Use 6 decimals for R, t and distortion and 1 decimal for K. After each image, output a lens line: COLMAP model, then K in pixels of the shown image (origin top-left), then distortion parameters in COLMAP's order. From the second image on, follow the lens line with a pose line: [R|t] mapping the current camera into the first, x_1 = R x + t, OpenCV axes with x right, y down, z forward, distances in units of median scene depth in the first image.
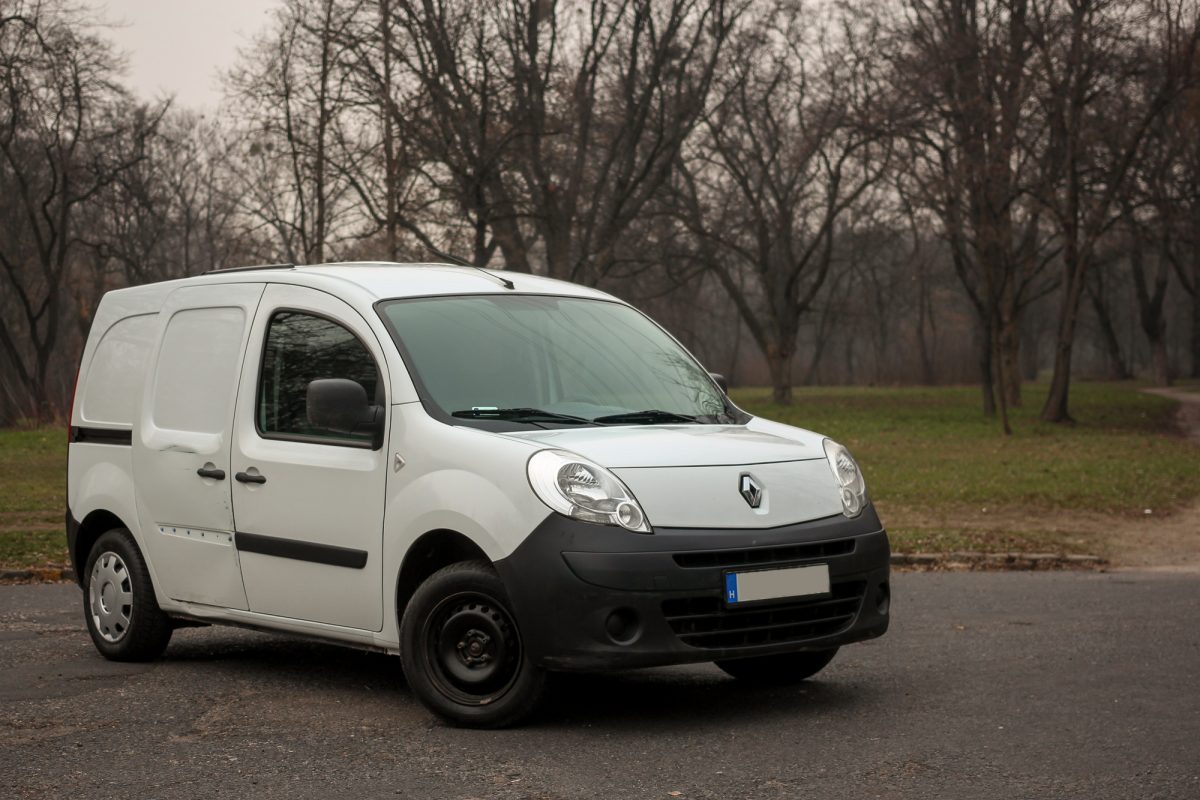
lens RADIAL K [[2170.1, 0, 605.5], [0, 2170.1, 404.5], [0, 0, 1]] dist [-0.072232, -0.016597]
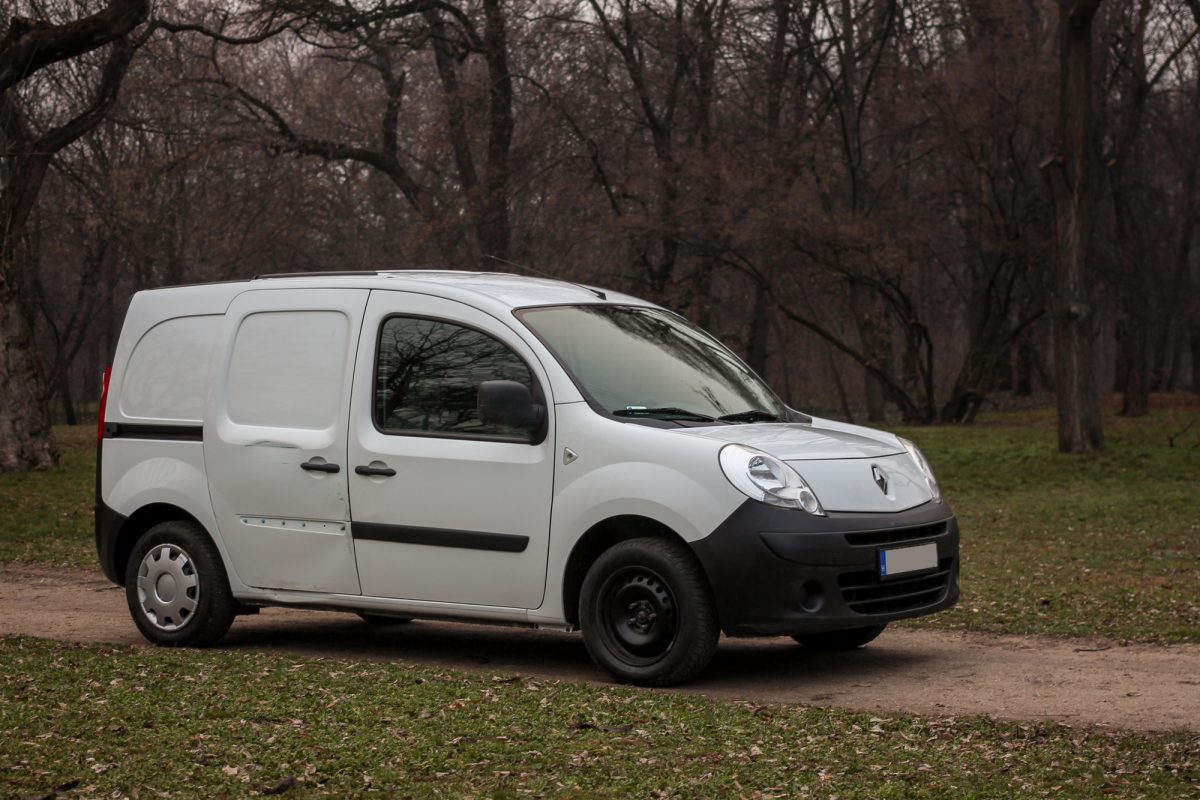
lens RADIAL K [[2329.6, 0, 596.5], [0, 2329.6, 446.6], [0, 0, 1]] dist [-0.091296, 0.077840]
pose [[0.966072, 0.001013, 0.258272, -0.324573], [-0.005850, 0.999822, 0.017961, 0.000286], [-0.258208, -0.018862, 0.965905, -0.132707]]
